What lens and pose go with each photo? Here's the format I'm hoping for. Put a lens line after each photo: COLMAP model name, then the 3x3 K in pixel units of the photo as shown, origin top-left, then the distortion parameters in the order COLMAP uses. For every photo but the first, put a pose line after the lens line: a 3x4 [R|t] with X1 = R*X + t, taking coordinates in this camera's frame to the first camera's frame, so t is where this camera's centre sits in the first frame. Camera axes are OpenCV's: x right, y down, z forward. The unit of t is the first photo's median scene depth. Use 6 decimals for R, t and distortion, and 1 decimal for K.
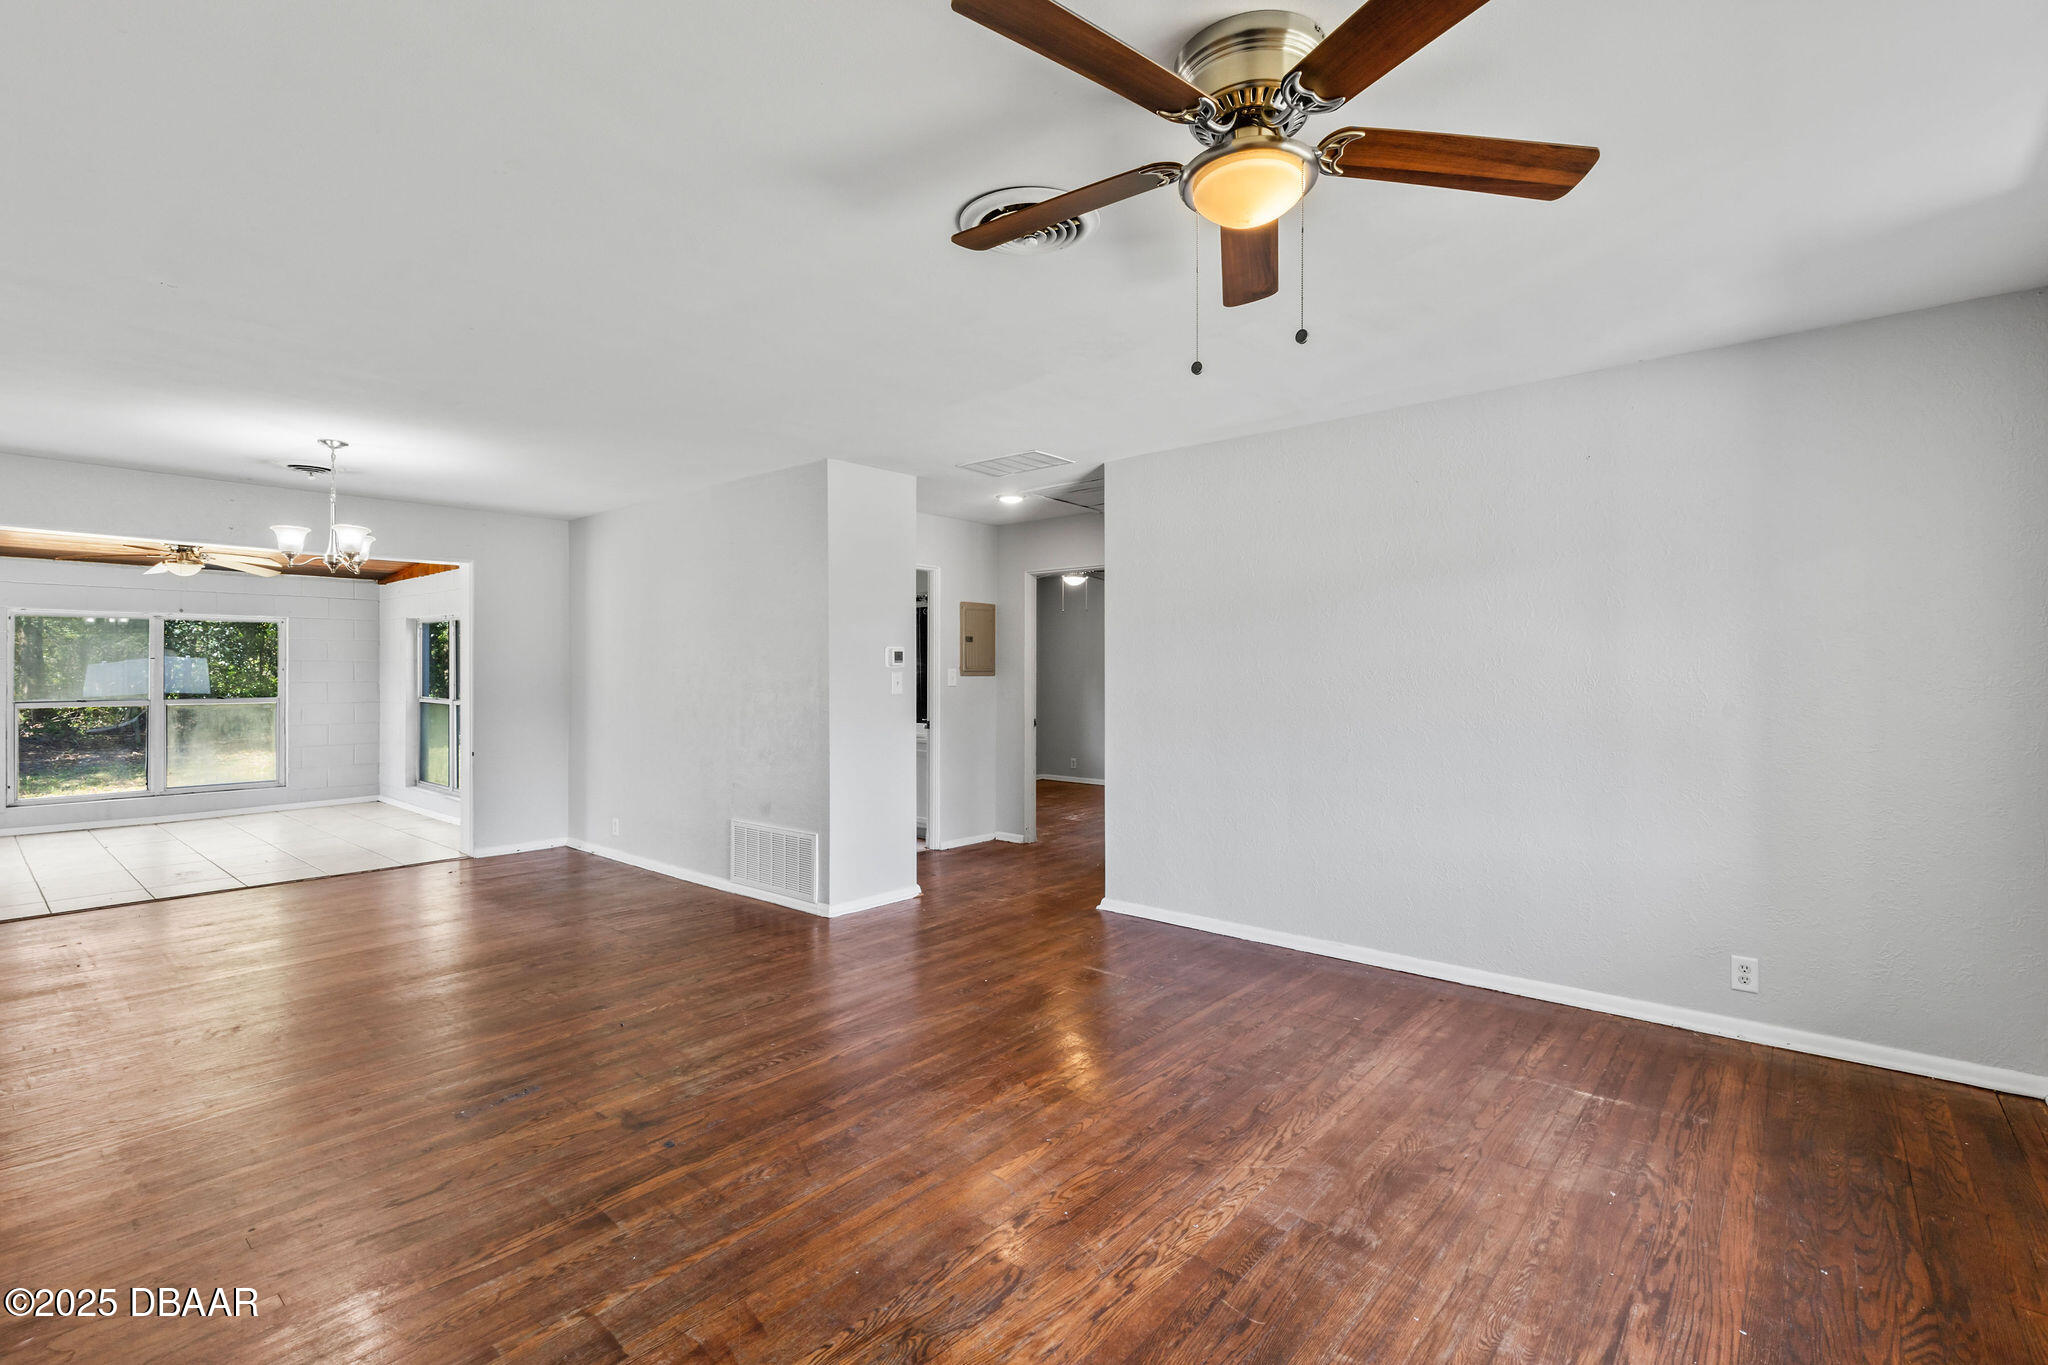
lens RADIAL K [[924.5, 0, 1024.2], [0, 924.5, 678.7], [0, 0, 1]] dist [0.010944, -0.002388]
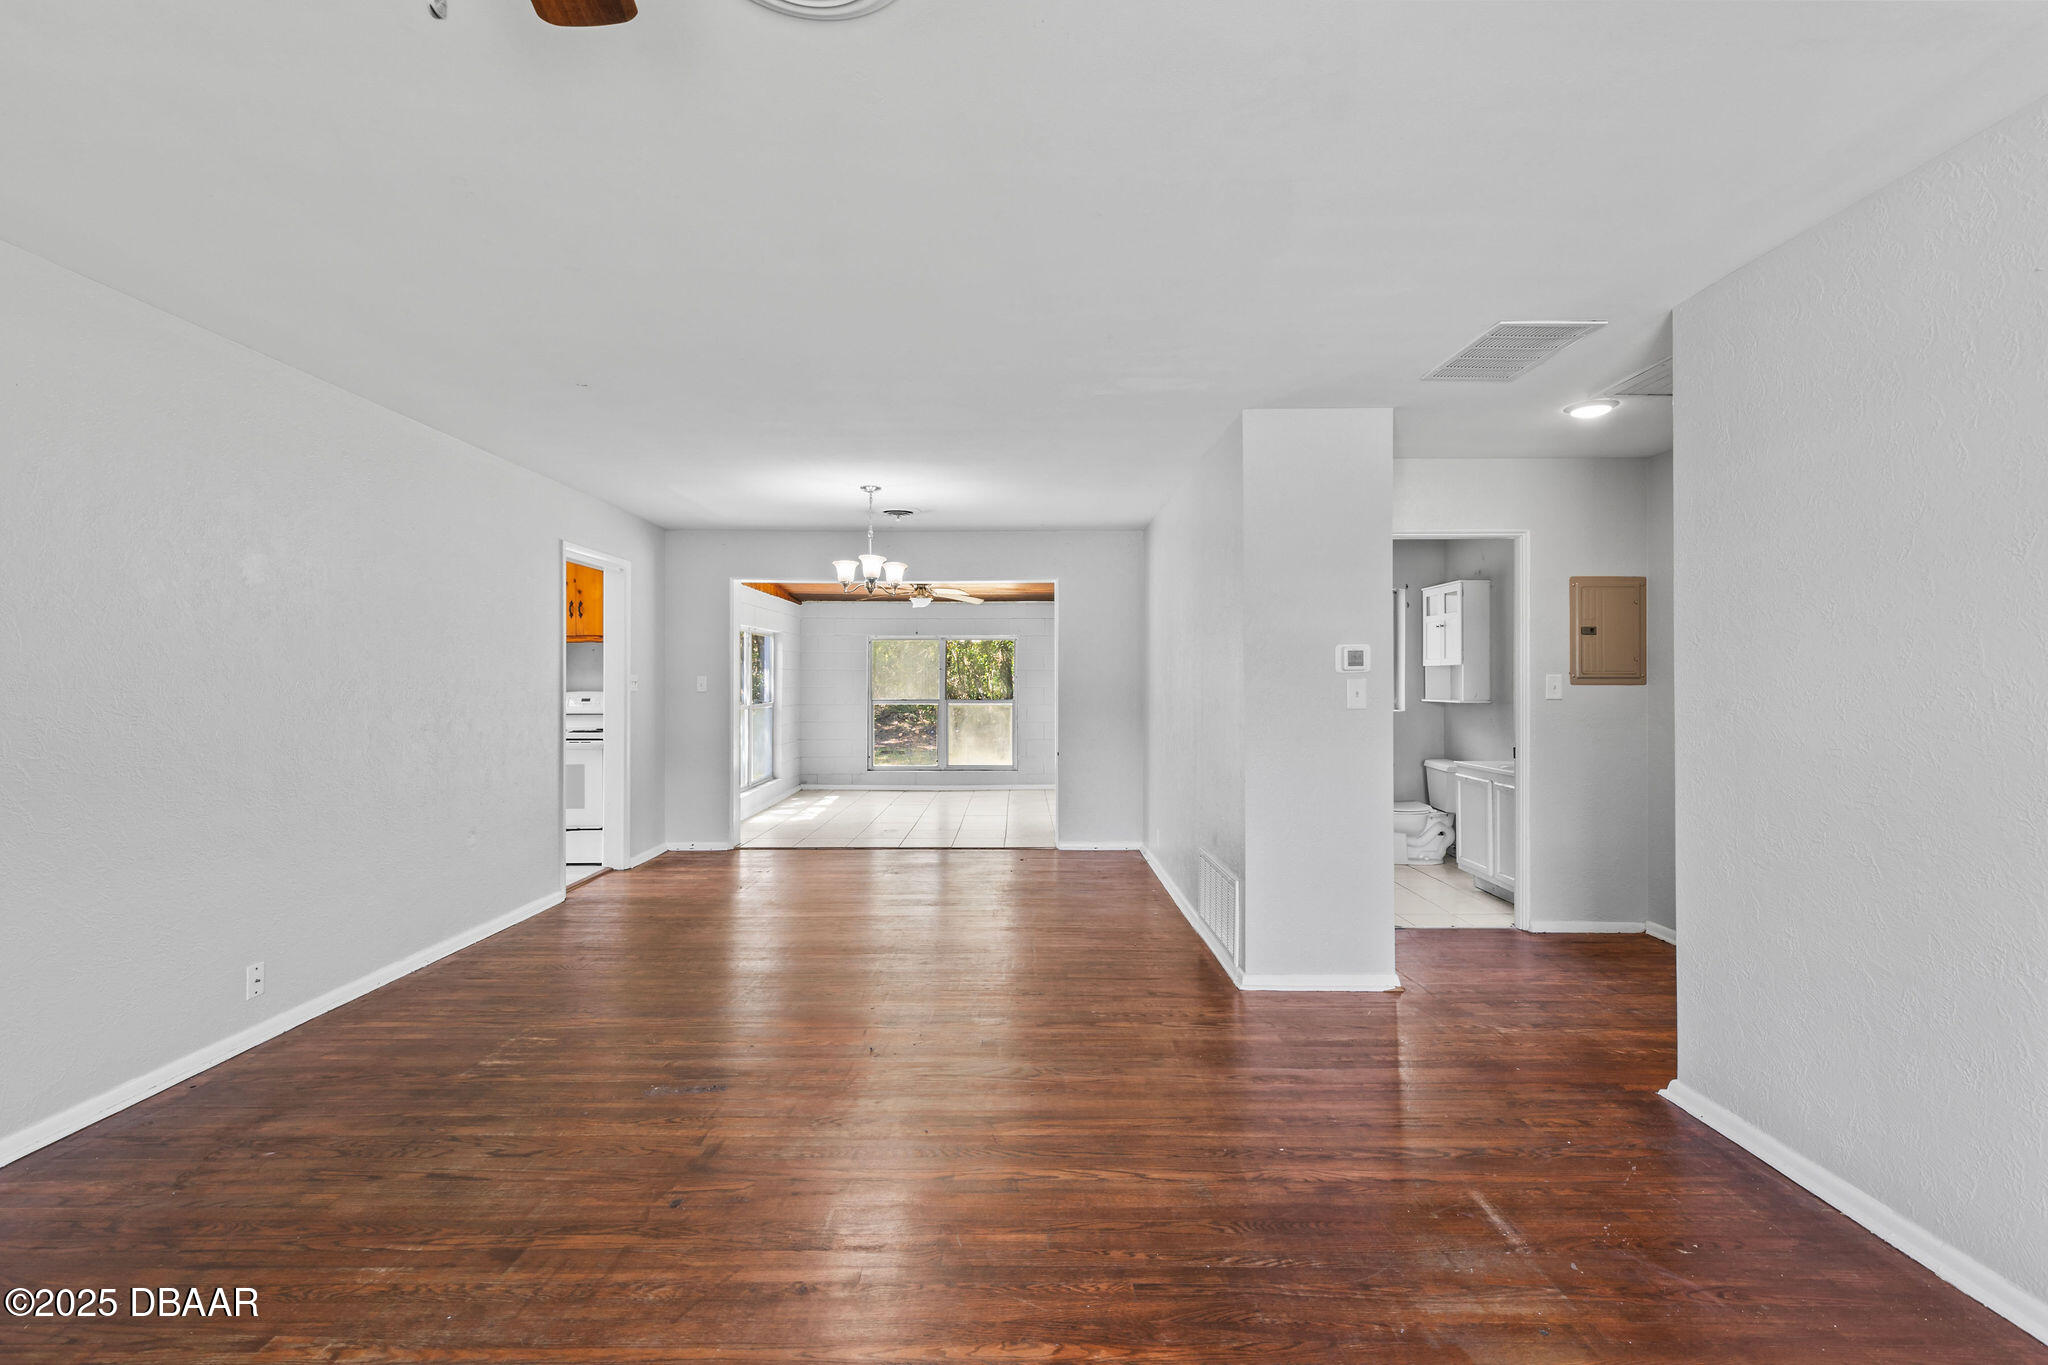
lens RADIAL K [[924.5, 0, 1021.2], [0, 924.5, 670.6], [0, 0, 1]] dist [0.010944, -0.002388]
pose [[0.652934, -0.007374, -0.757379, 0.323043], [-0.006004, 0.999871, -0.014912, -0.000763], [0.757391, 0.014284, 0.652805, 0.410597]]
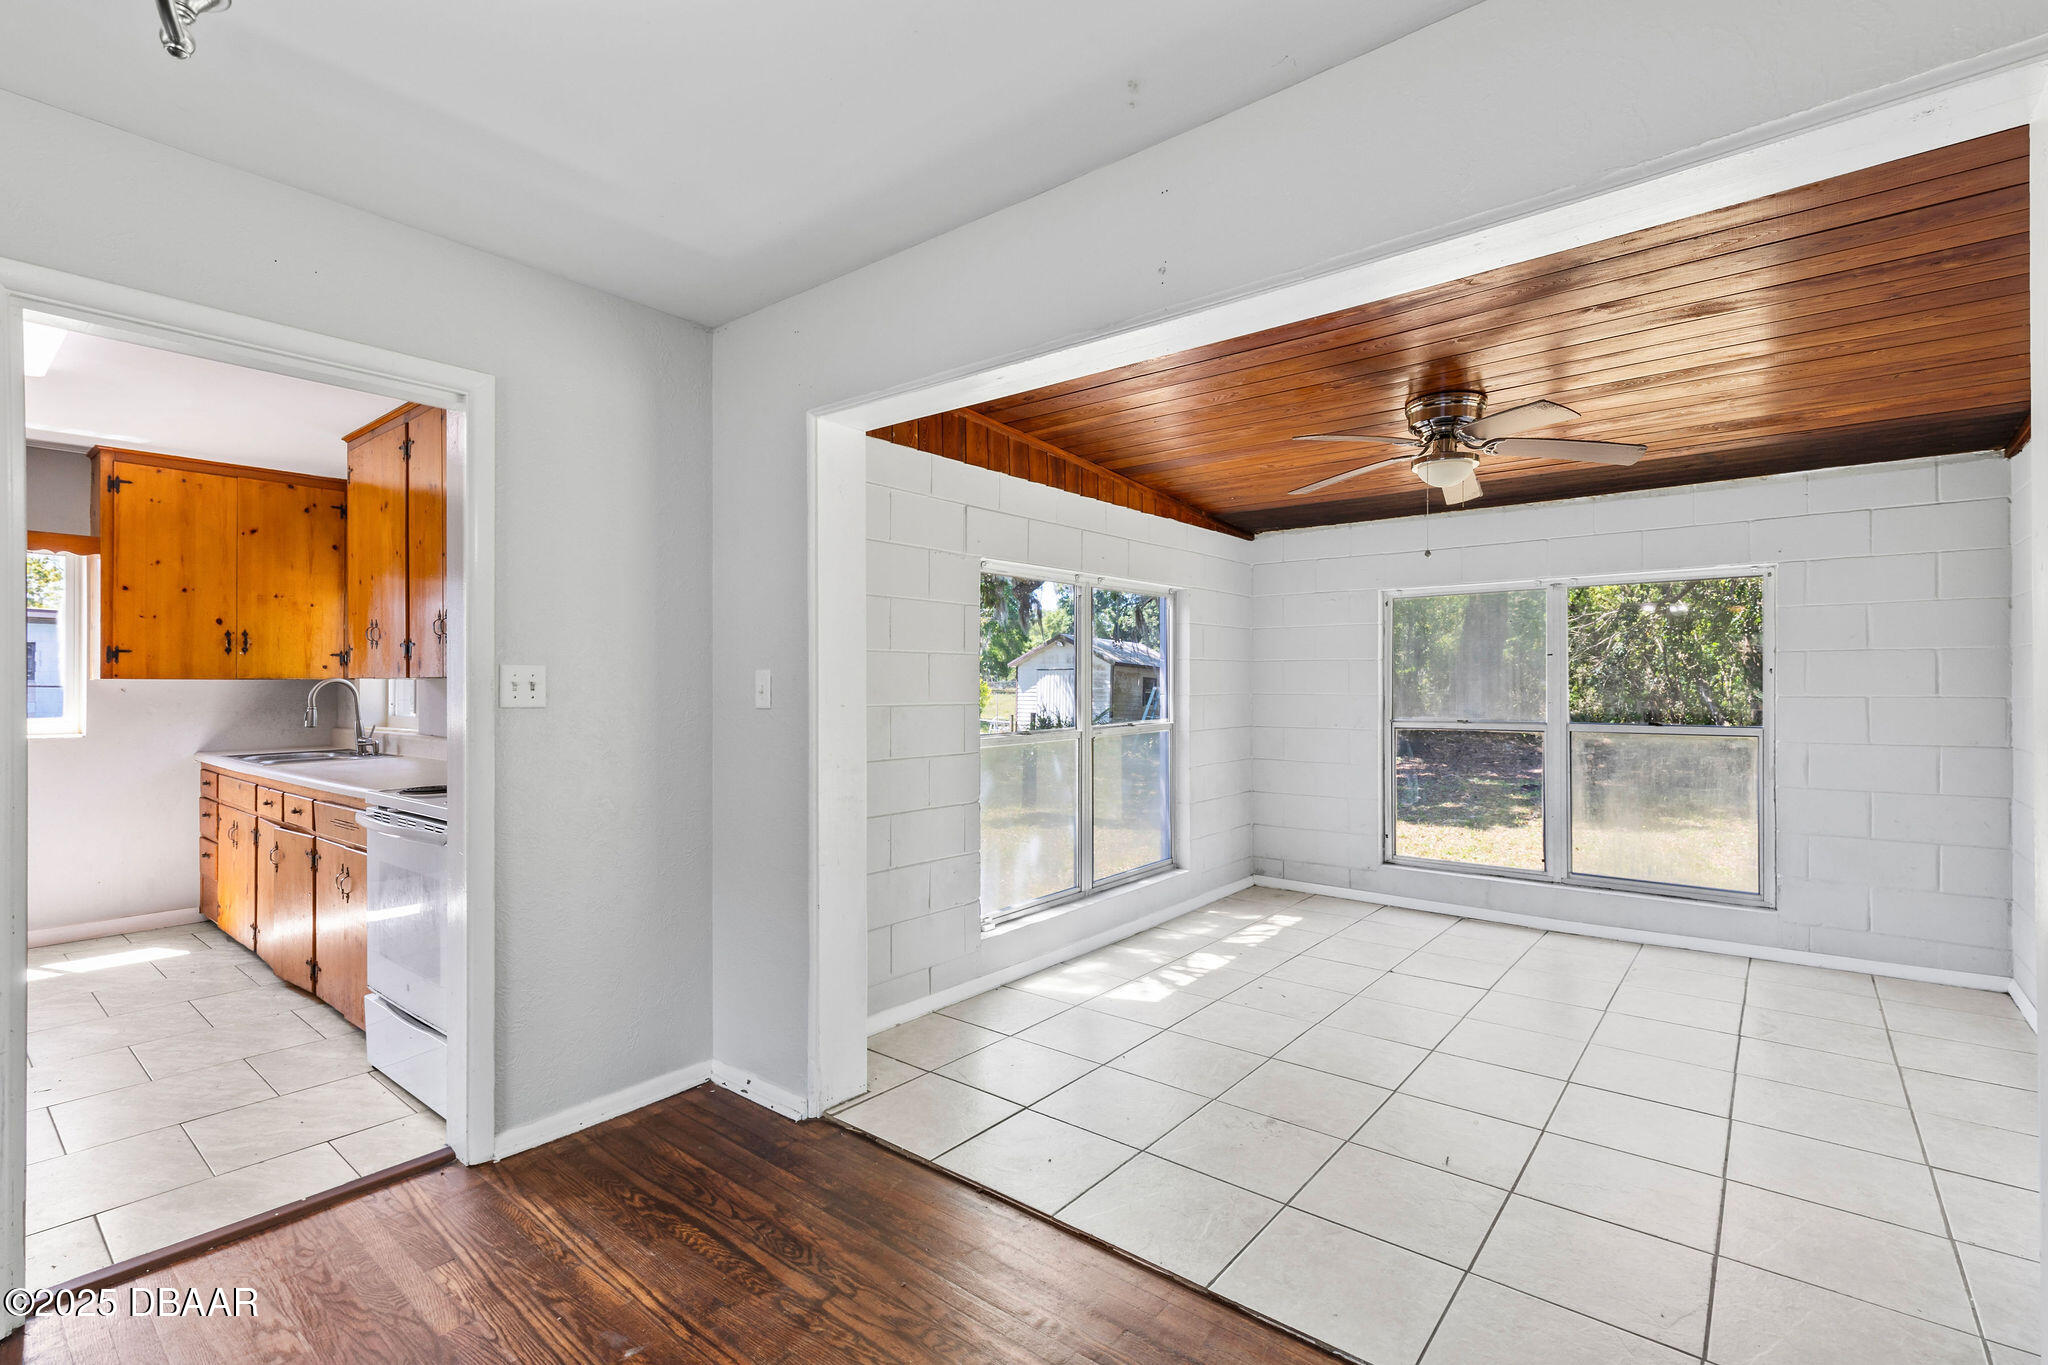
lens RADIAL K [[924.5, 0, 1022.5], [0, 924.5, 690.7], [0, 0, 1]] dist [0.010944, -0.002388]
pose [[0.023591, 0.005215, -0.999708, -0.674608], [-0.002303, 0.999984, 0.005162, -0.000837], [0.999719, 0.002181, 0.023602, 1.269448]]
